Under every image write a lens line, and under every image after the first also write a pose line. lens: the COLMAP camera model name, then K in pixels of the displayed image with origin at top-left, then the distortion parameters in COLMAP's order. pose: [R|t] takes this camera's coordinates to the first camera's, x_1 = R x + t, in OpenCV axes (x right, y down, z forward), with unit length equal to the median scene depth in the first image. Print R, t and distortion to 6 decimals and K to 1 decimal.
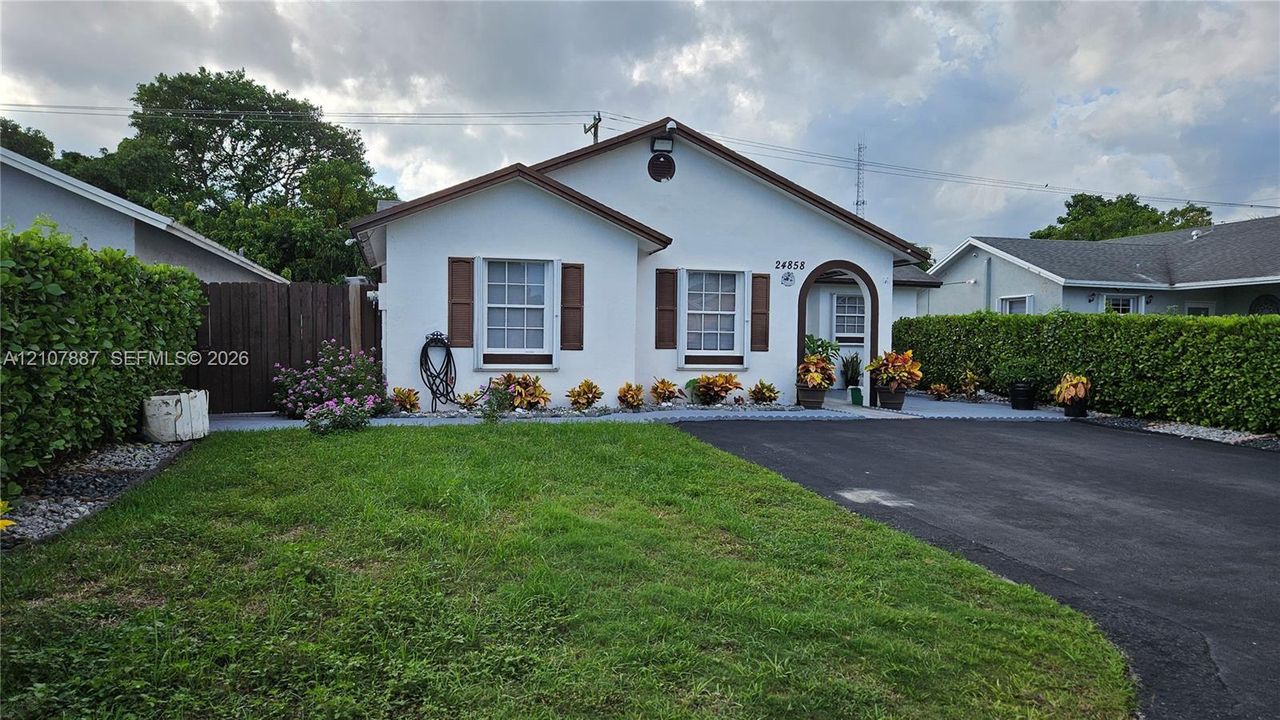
lens RADIAL K [[837.8, 0, 640.0], [0, 837.8, 360.0], [0, 0, 1]] dist [0.043326, -0.003292]
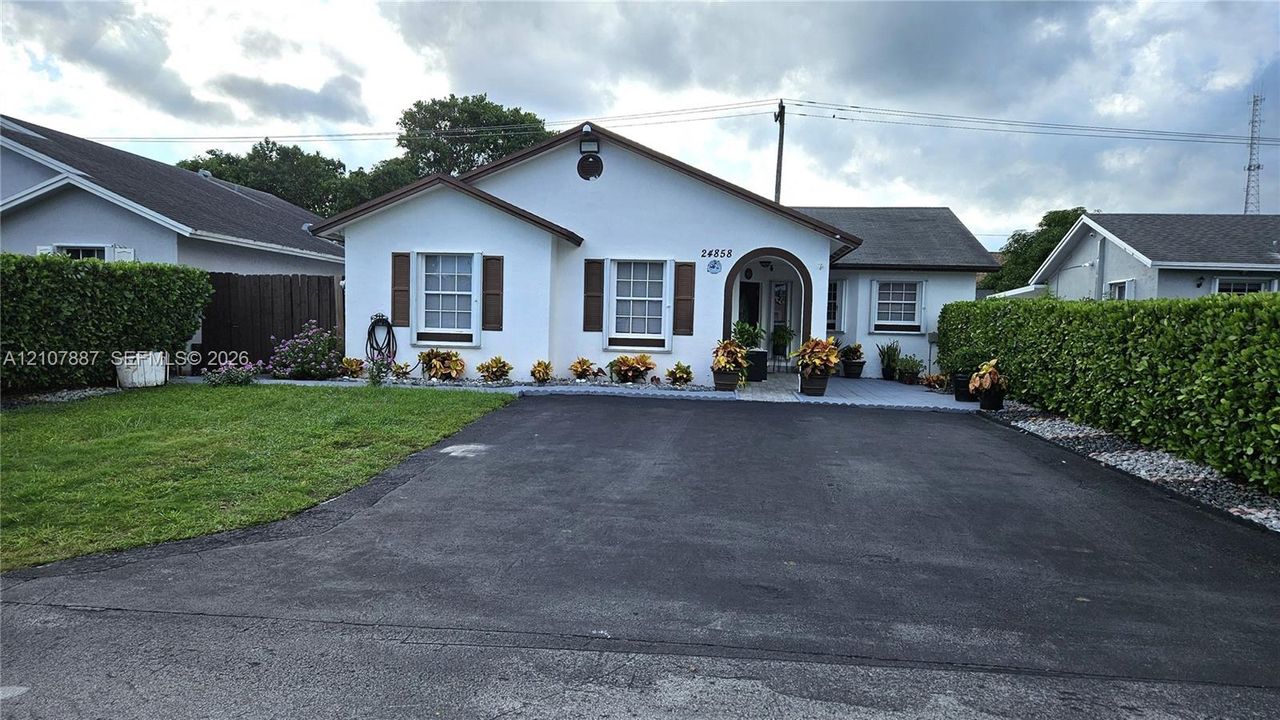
lens RADIAL K [[836.9, 0, 640.3], [0, 836.9, 371.0], [0, 0, 1]] dist [0.046042, -0.003408]
pose [[0.933562, 0.031206, -0.357055, 0.489906], [-0.021881, 0.999307, 0.030127, 0.004292], [0.357748, -0.020313, 0.933597, -0.013342]]
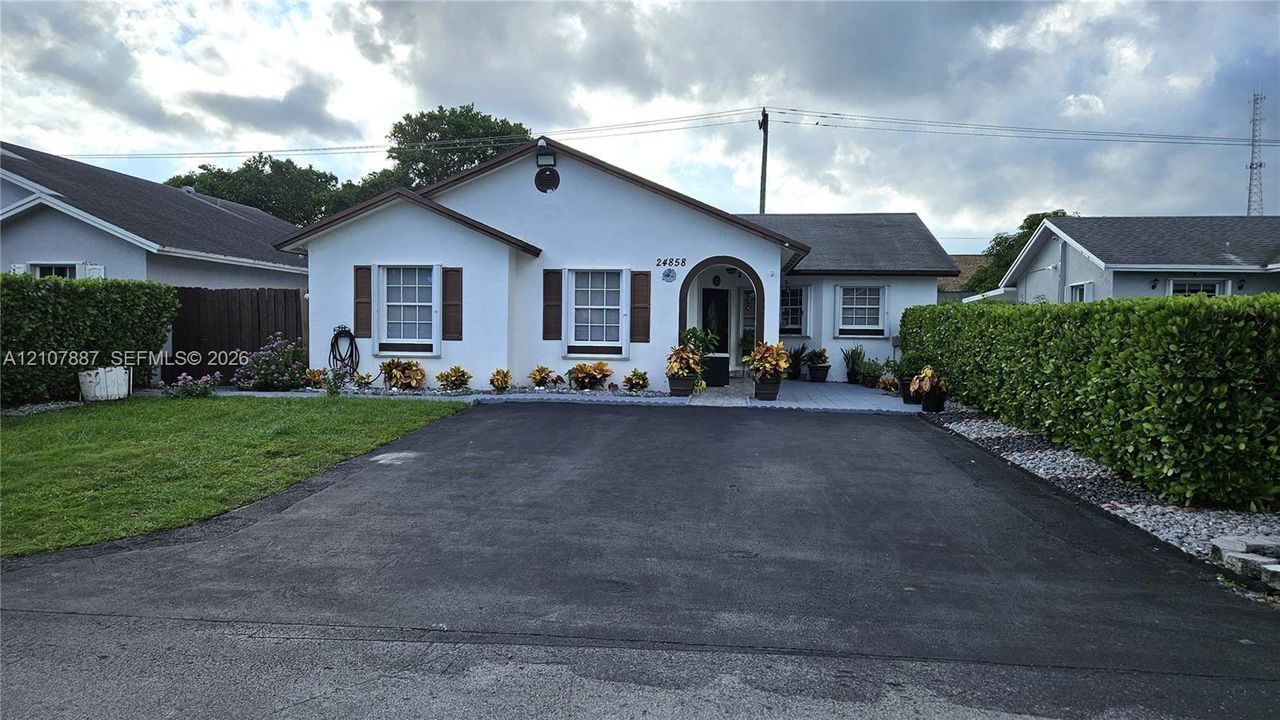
lens RADIAL K [[837.8, 0, 640.0], [0, 837.8, 360.0], [0, 0, 1]] dist [0.043326, -0.003292]
pose [[0.931414, 0.012171, -0.363758, 0.558026], [-0.008997, 0.999905, 0.010420, 0.001098], [0.363850, -0.006433, 0.931435, -0.013459]]
